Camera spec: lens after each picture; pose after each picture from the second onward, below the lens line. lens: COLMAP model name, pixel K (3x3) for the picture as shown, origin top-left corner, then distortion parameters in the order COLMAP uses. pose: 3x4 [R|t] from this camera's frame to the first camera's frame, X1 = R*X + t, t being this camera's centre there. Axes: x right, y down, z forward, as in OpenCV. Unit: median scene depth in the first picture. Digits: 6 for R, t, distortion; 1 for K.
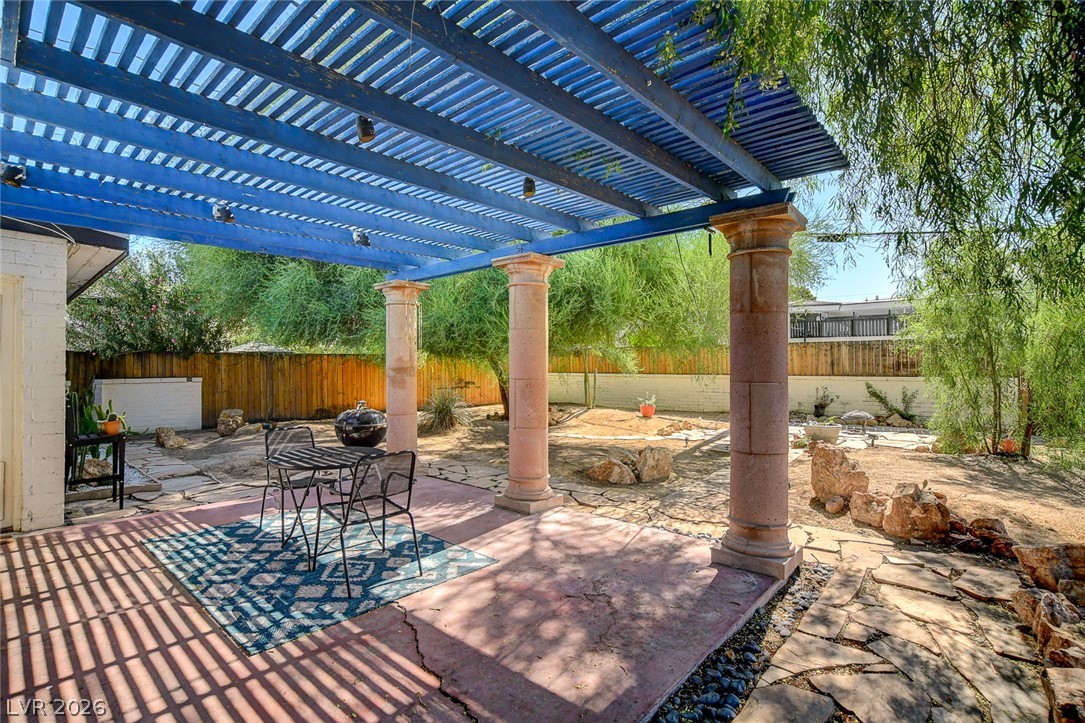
lens RADIAL K [[510.3, 0, 541.3], [0, 510.3, 364.2], [0, 0, 1]] dist [-0.031979, -0.000016]
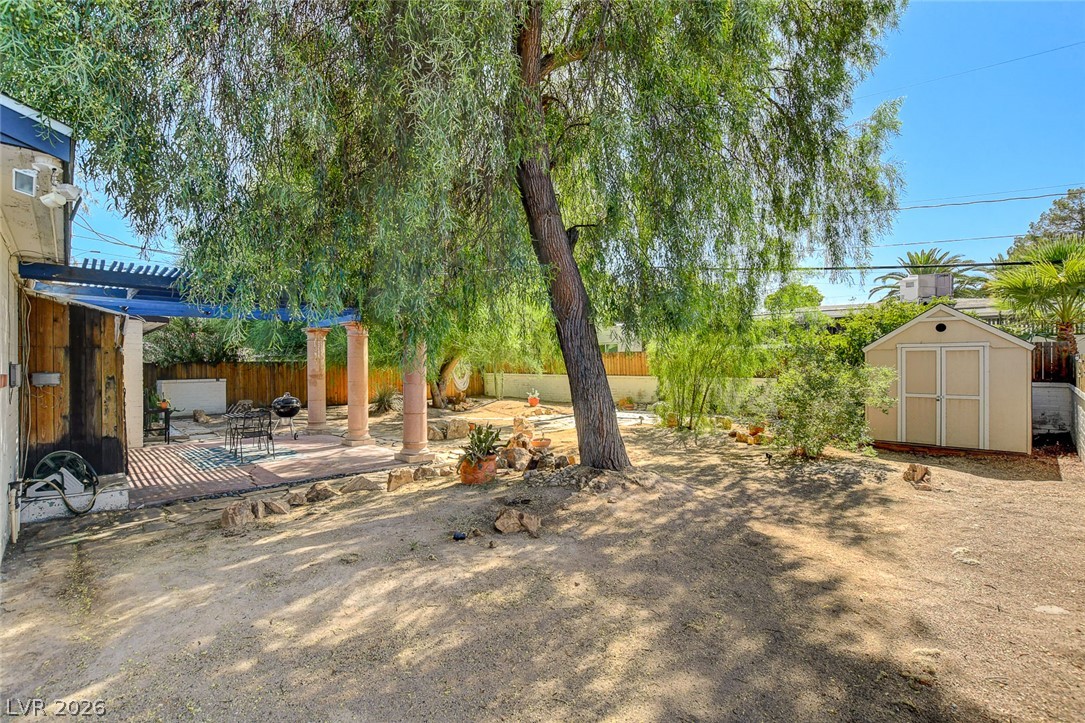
lens RADIAL K [[493.3, 0, 542.5], [0, 493.3, 361.5], [0, 0, 1]] dist [-0.036008, 0.000315]
pose [[0.998076, -0.005493, -0.061754, 0.439915], [0.005606, 0.999983, 0.001653, -0.026366], [0.061744, -0.001996, 0.998090, -0.476706]]
